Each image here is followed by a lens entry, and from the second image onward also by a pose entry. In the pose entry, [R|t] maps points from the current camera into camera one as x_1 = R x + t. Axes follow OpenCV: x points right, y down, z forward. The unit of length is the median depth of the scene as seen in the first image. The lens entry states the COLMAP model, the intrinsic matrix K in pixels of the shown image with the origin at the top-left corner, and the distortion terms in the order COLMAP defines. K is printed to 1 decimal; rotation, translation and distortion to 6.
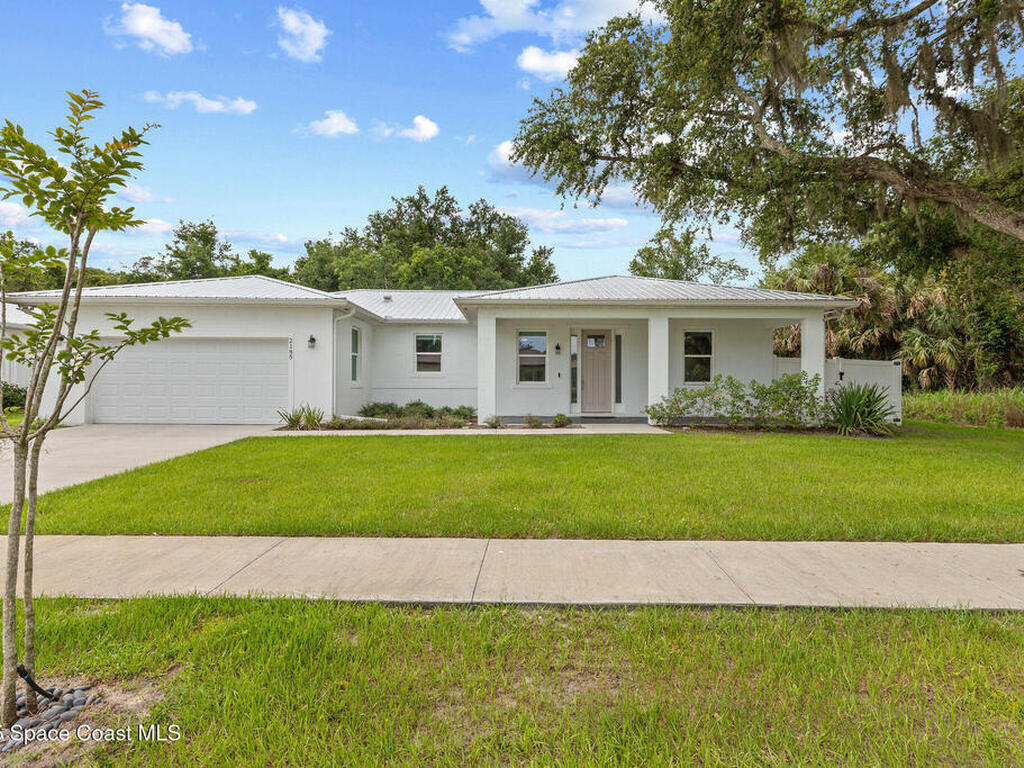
lens RADIAL K [[514.7, 0, 512.0], [0, 514.7, 384.0], [0, 0, 1]] dist [0.003300, 0.000117]
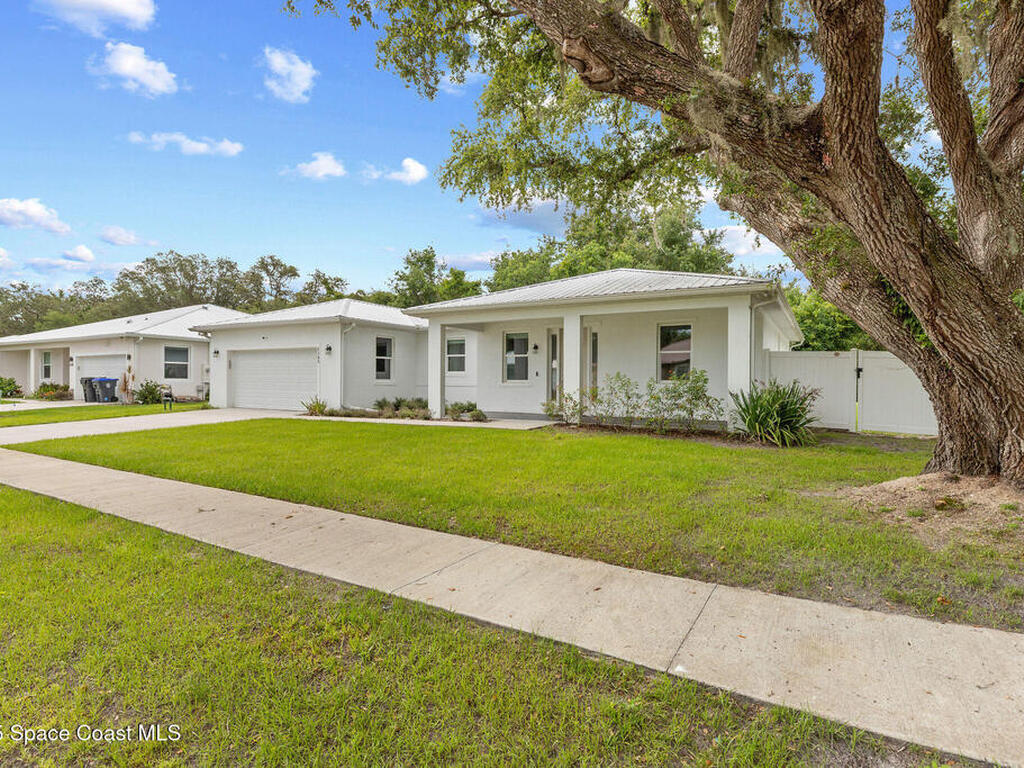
lens RADIAL K [[536.4, 0, 512.0], [0, 536.4, 384.0], [0, 0, 1]] dist [0.000952, 0.000065]
pose [[0.867628, 0.003711, -0.497201, 0.657120], [-0.003649, 0.999993, 0.001096, 0.002961], [0.497201, 0.000863, 0.867635, 0.037230]]
